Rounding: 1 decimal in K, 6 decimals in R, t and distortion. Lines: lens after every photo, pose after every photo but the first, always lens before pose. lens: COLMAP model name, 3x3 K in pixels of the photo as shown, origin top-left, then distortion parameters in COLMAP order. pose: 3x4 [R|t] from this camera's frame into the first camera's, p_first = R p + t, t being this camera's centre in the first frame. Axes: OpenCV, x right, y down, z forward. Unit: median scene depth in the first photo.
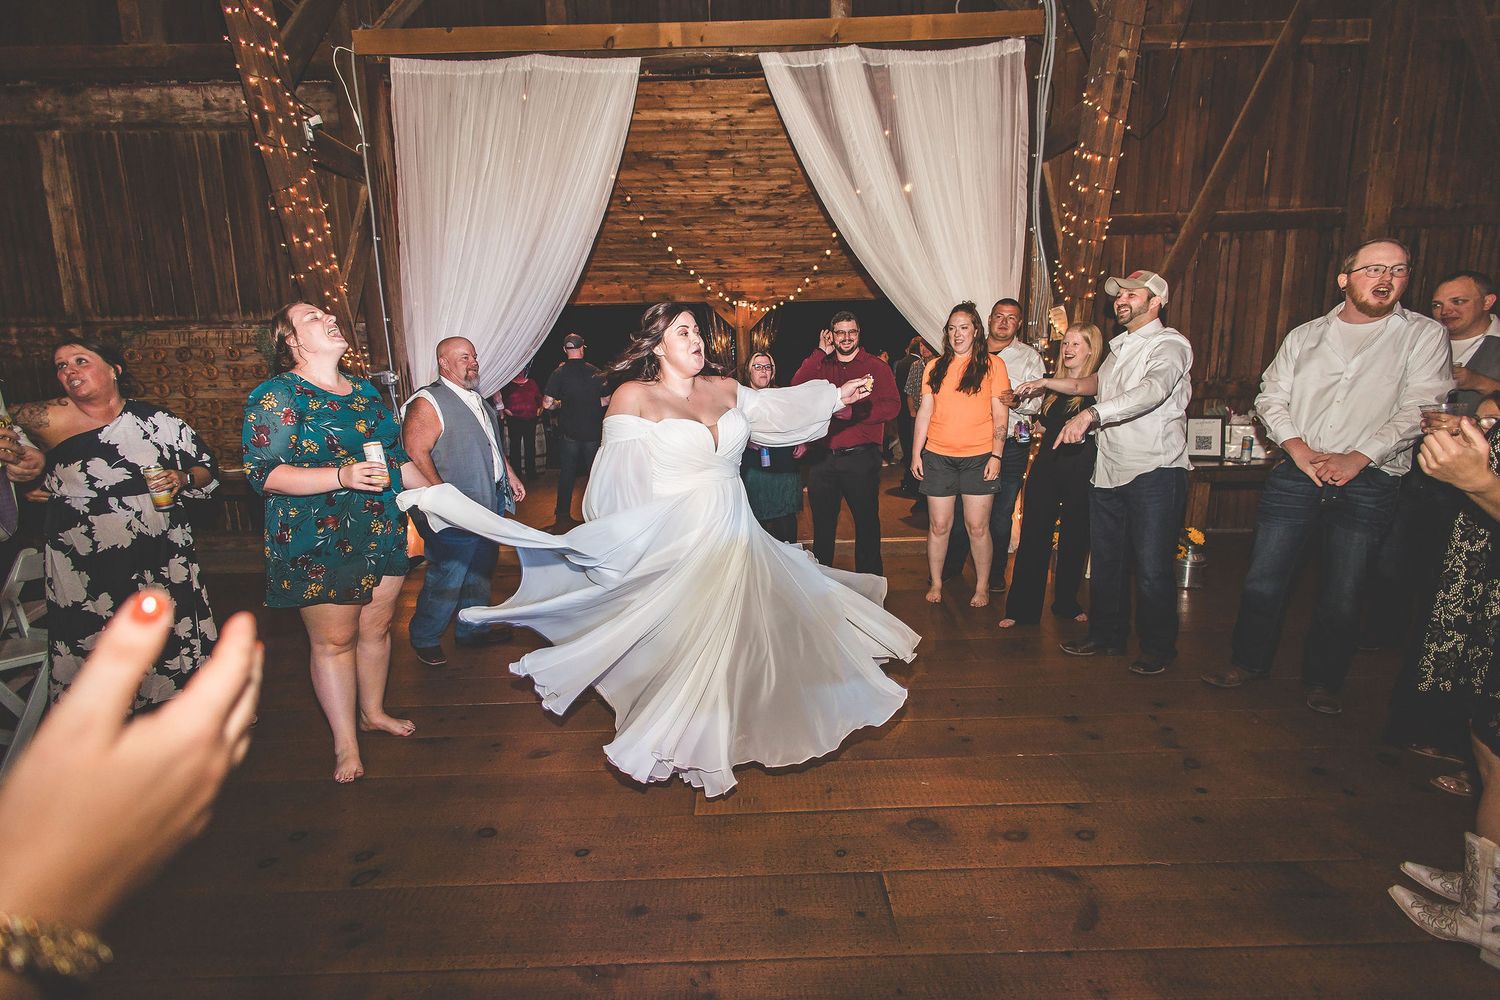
lens RADIAL K [[691.4, 0, 752.6], [0, 691.4, 498.4], [0, 0, 1]] dist [0.017521, -0.007555]
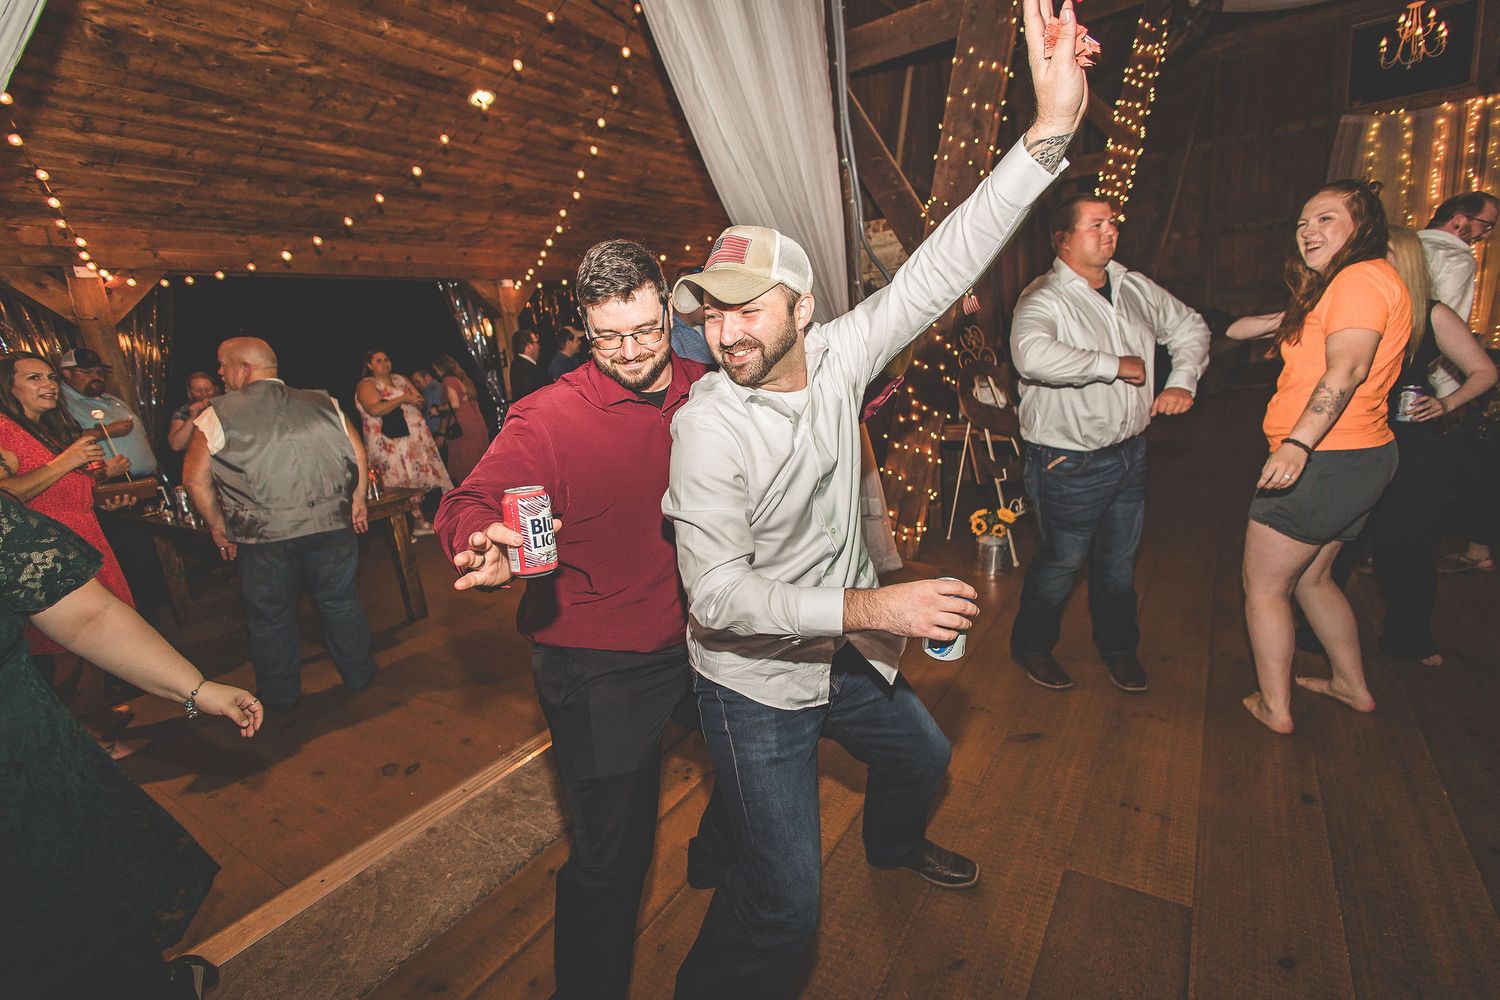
lens RADIAL K [[691.4, 0, 748.5], [0, 691.4, 499.3], [0, 0, 1]] dist [0.017521, -0.007555]
pose [[0.562496, -0.206567, 0.800580, -0.364978], [0.230478, 0.969081, 0.088107, -0.112491], [-0.794027, 0.134956, 0.592713, 0.681349]]
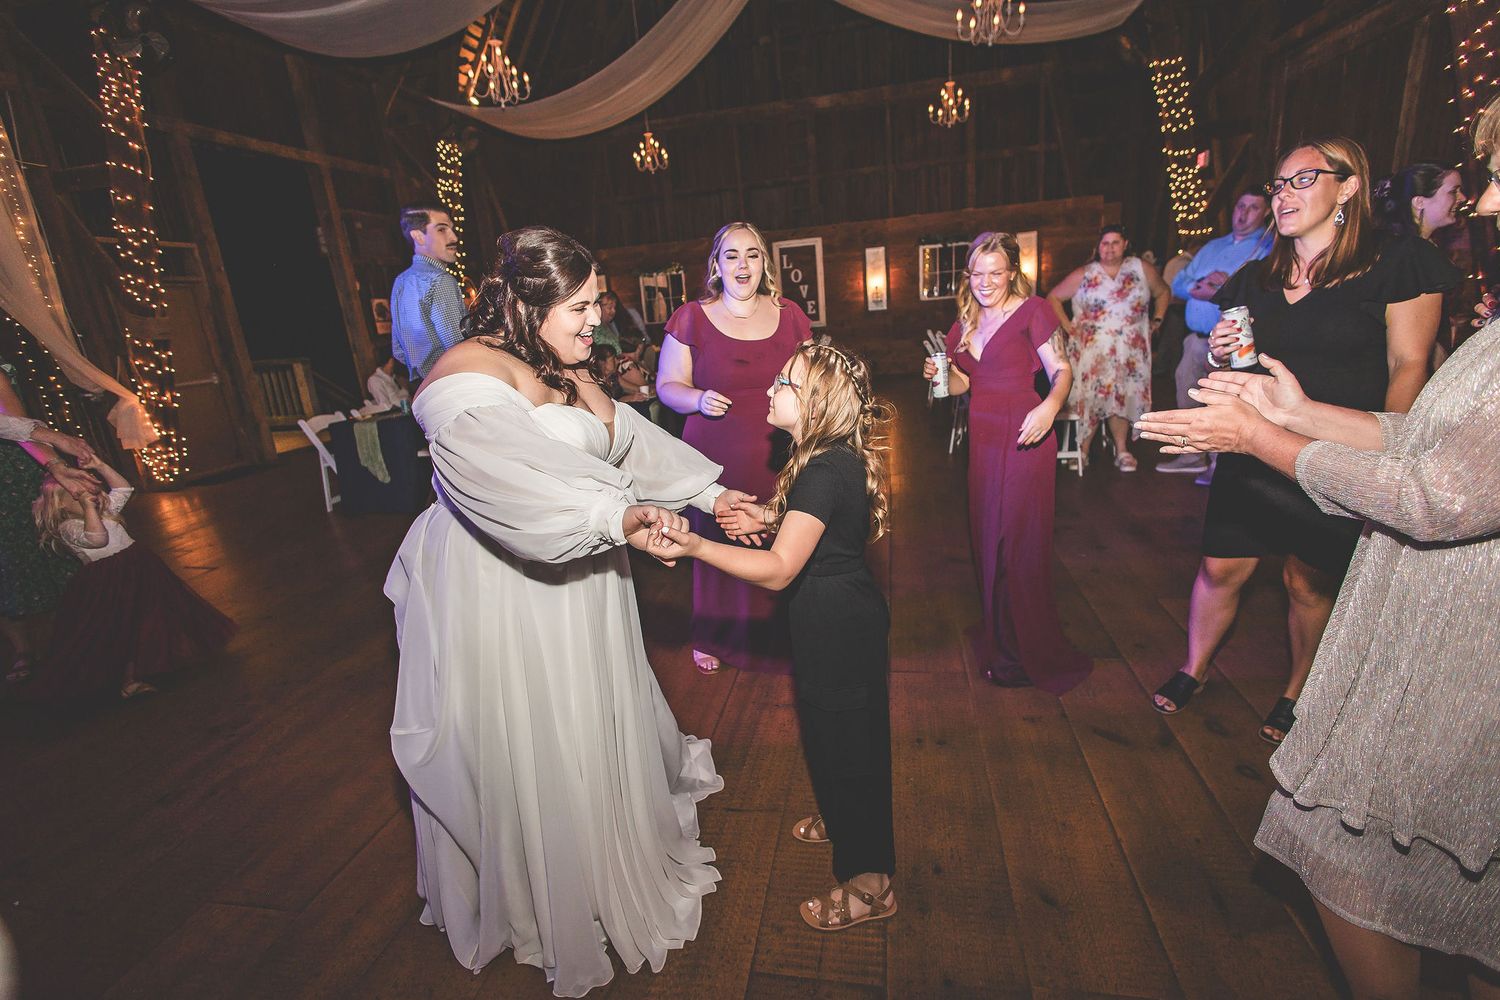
lens RADIAL K [[691.4, 0, 752.8], [0, 691.4, 490.0], [0, 0, 1]] dist [0.017521, -0.007555]
pose [[-0.187516, 0.294556, -0.937056, 0.576407], [-0.084207, 0.945646, 0.314107, -0.045699], [0.978645, 0.137807, -0.152520, 0.184391]]
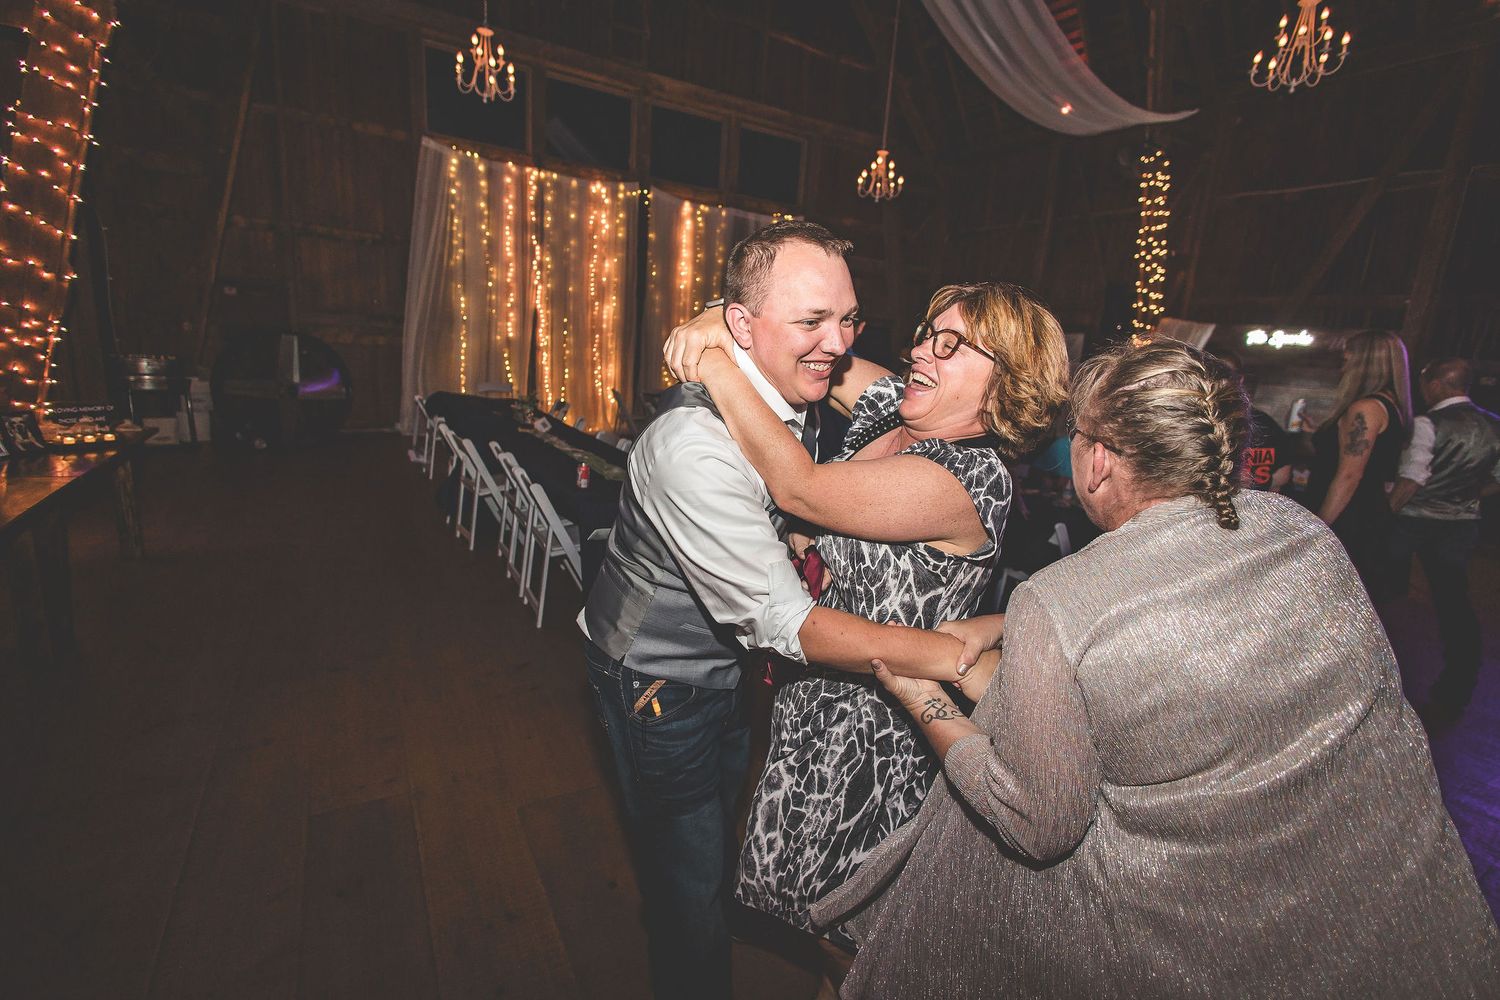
lens RADIAL K [[691.4, 0, 746.4], [0, 691.4, 495.0], [0, 0, 1]] dist [0.017521, -0.007555]
pose [[-0.491856, -0.198337, 0.847785, 0.298750], [0.094594, 0.955772, 0.278481, -0.150271], [-0.865523, 0.217168, -0.451341, 0.654509]]
